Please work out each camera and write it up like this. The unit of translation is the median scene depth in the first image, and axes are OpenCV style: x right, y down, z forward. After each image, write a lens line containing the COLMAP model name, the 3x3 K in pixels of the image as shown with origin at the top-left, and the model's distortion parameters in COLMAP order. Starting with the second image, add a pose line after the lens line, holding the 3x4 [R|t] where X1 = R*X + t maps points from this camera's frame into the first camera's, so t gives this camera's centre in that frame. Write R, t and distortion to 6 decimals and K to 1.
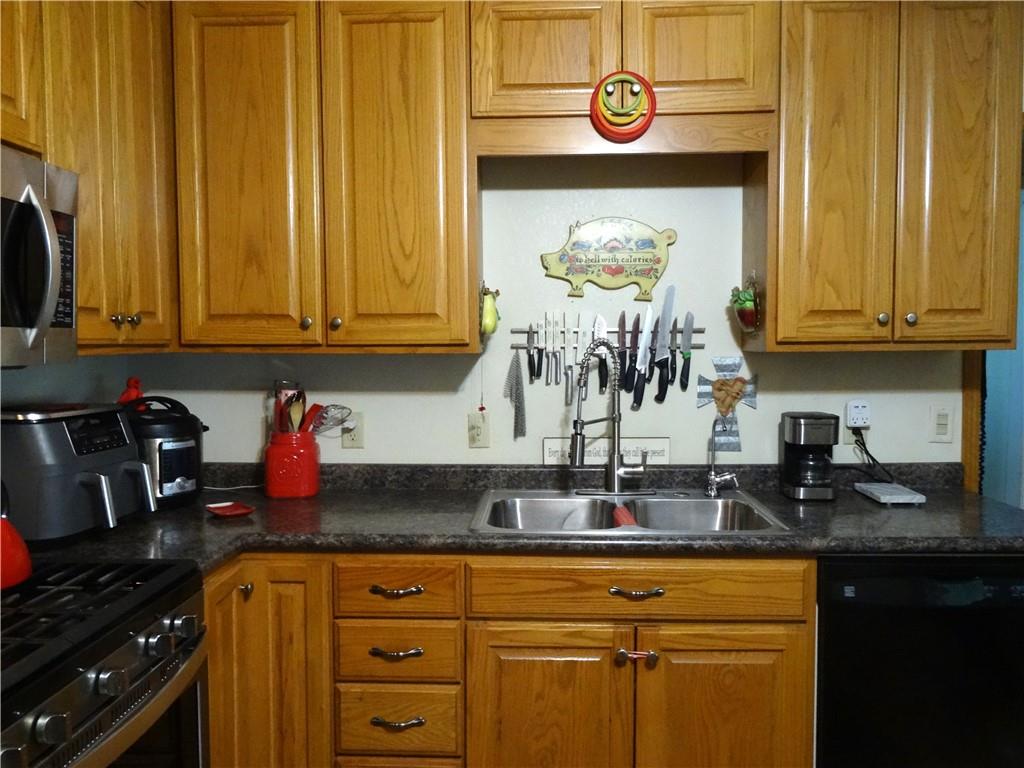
lens RADIAL K [[755.1, 0, 512.8], [0, 755.1, 390.4], [0, 0, 1]] dist [-0.000213, -0.003775]
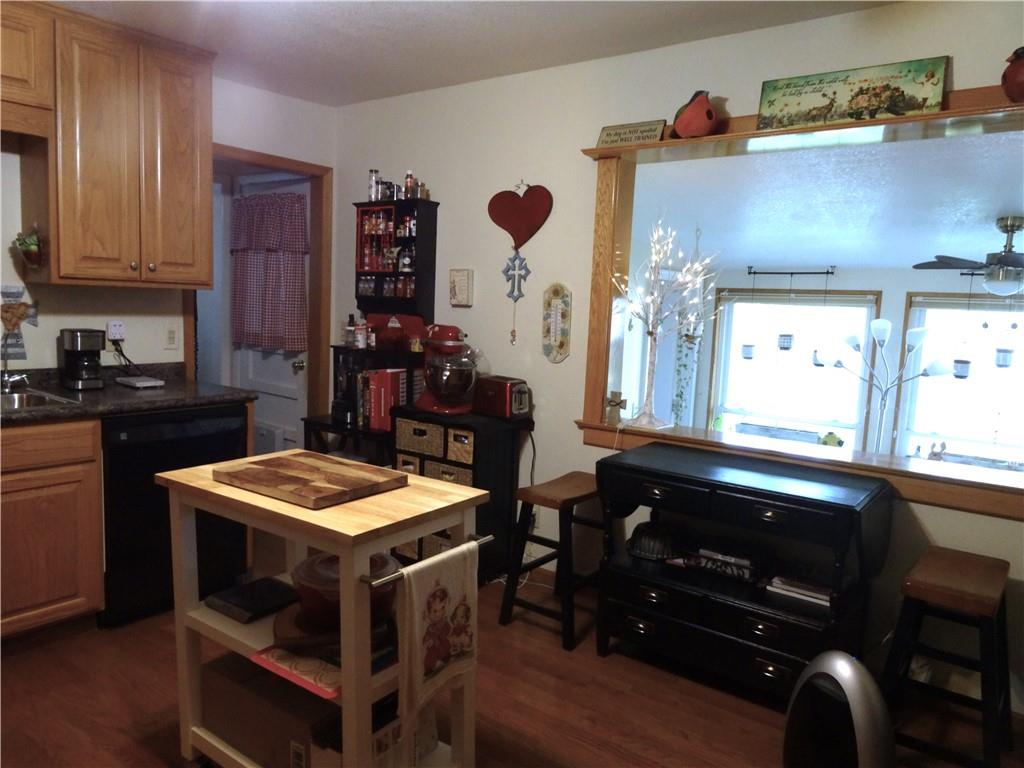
lens RADIAL K [[733.9, 0, 510.8], [0, 733.9, 387.9], [0, 0, 1]] dist [0.010595, -0.019283]
pose [[0.568585, -0.061752, 0.820304, -0.308143], [-0.000907, 0.997131, 0.075692, 0.037934], [-0.822624, -0.043781, 0.566897, -0.476900]]
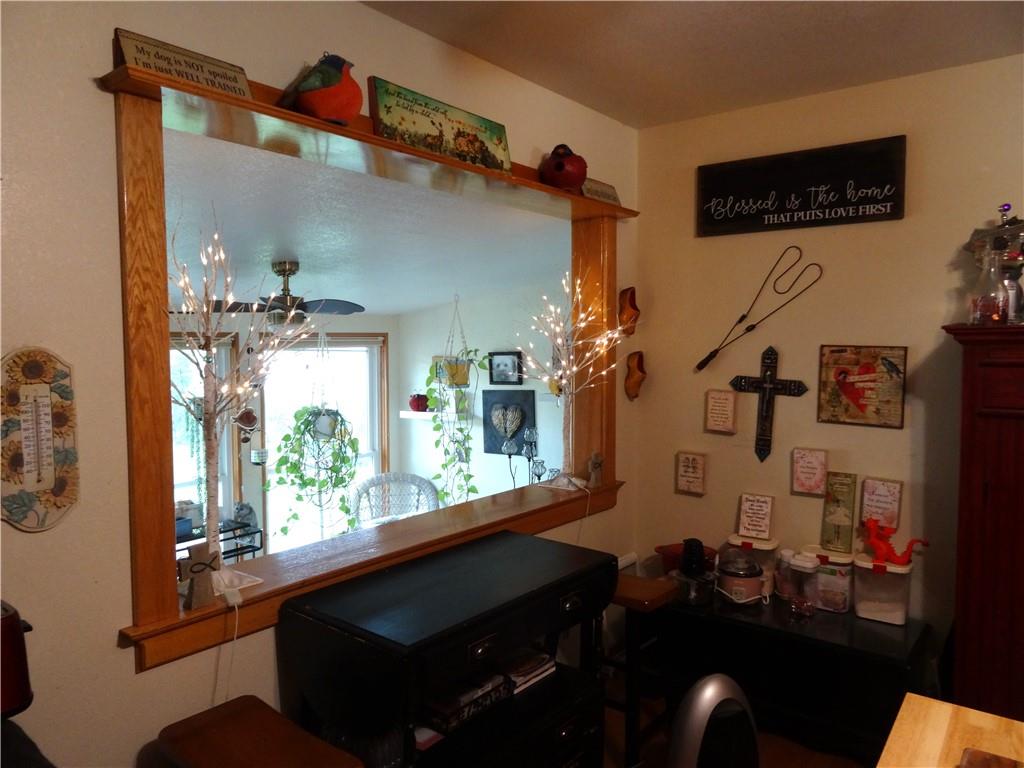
lens RADIAL K [[733.9, 0, 510.8], [0, 733.9, 387.9], [0, 0, 1]] dist [0.010595, -0.019283]
pose [[-0.816212, -0.020173, 0.577400, 0.316818], [0.046362, 0.993880, 0.100261, -0.078377], [-0.575890, 0.108603, -0.810282, 0.653703]]
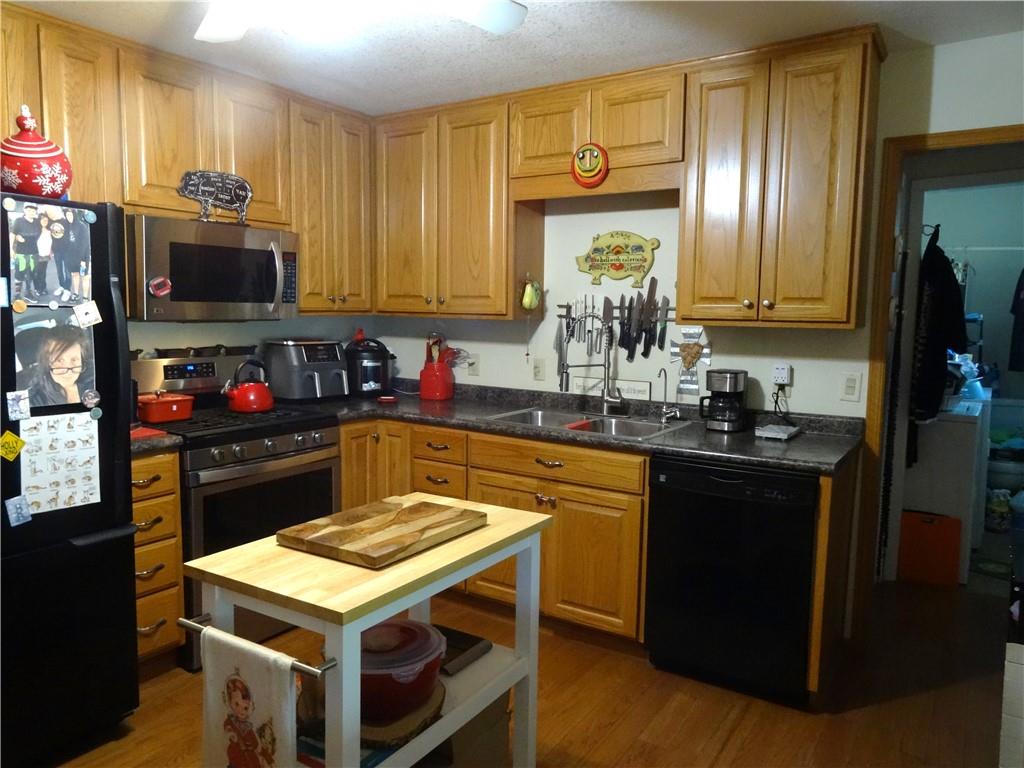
lens RADIAL K [[733.9, 0, 510.8], [0, 733.9, 387.9], [0, 0, 1]] dist [0.010595, -0.019283]
pose [[0.858242, 0.075778, -0.507621, 0.799960], [-0.051994, 0.996789, 0.060896, 0.001662], [0.510606, -0.025870, 0.859426, -0.404986]]
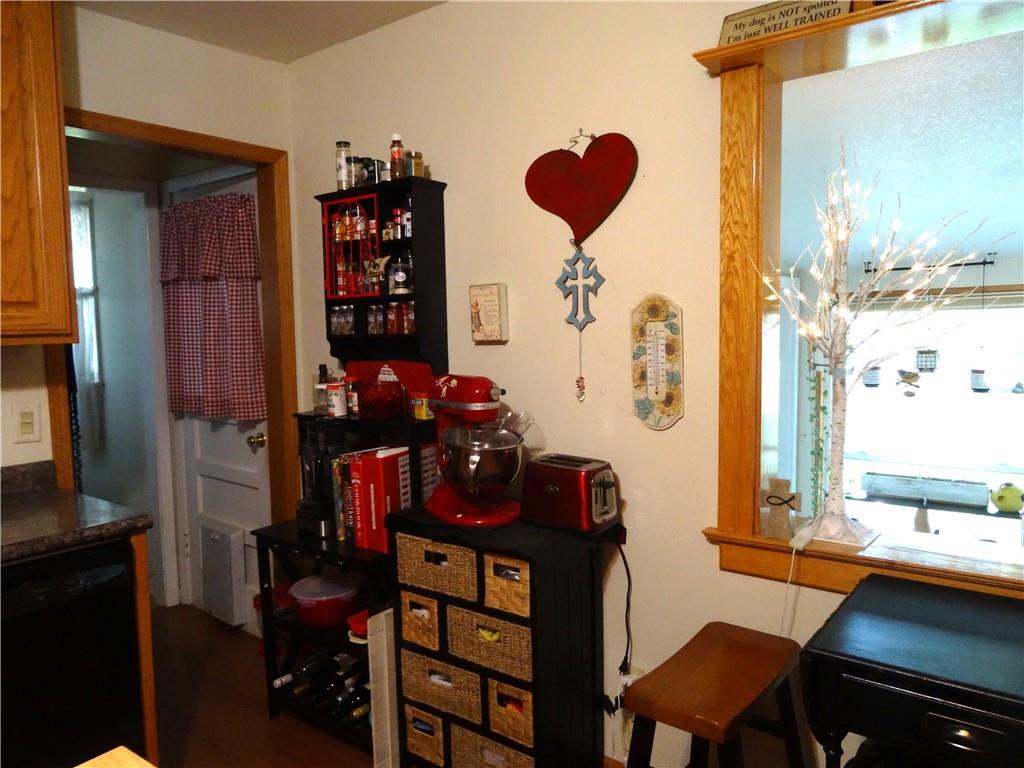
lens RADIAL K [[733.9, 0, 510.8], [0, 733.9, 387.9], [0, 0, 1]] dist [0.010595, -0.019283]
pose [[0.581185, -0.067674, 0.810952, 0.199095], [0.060918, 0.997358, 0.039571, 0.001626], [-0.811488, 0.026404, 0.583773, -0.039613]]
